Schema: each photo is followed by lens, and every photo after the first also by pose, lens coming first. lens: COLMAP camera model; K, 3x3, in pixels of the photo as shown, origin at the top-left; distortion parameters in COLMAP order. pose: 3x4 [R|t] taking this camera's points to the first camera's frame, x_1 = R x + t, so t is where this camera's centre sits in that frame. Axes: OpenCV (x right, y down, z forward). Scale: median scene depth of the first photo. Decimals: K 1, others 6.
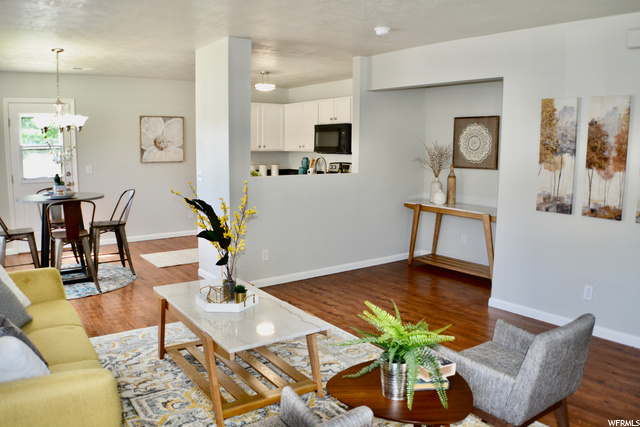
lens RADIAL K [[485.9, 0, 320.0], [0, 485.9, 213.5], [0, 0, 1]] dist [-0.167872, 0.045755]
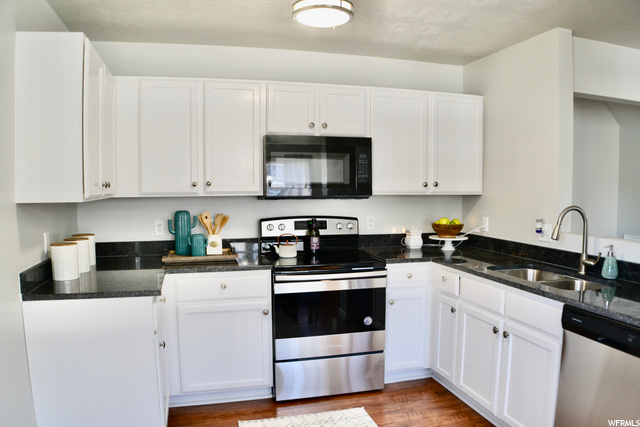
lens RADIAL K [[485.9, 0, 320.0], [0, 485.9, 213.5], [0, 0, 1]] dist [-0.167872, 0.045755]
pose [[0.337994, -0.069445, 0.938583, -0.353475], [0.143453, 0.989423, 0.021547, -0.099022], [-0.930151, 0.127359, 0.344381, 0.696515]]
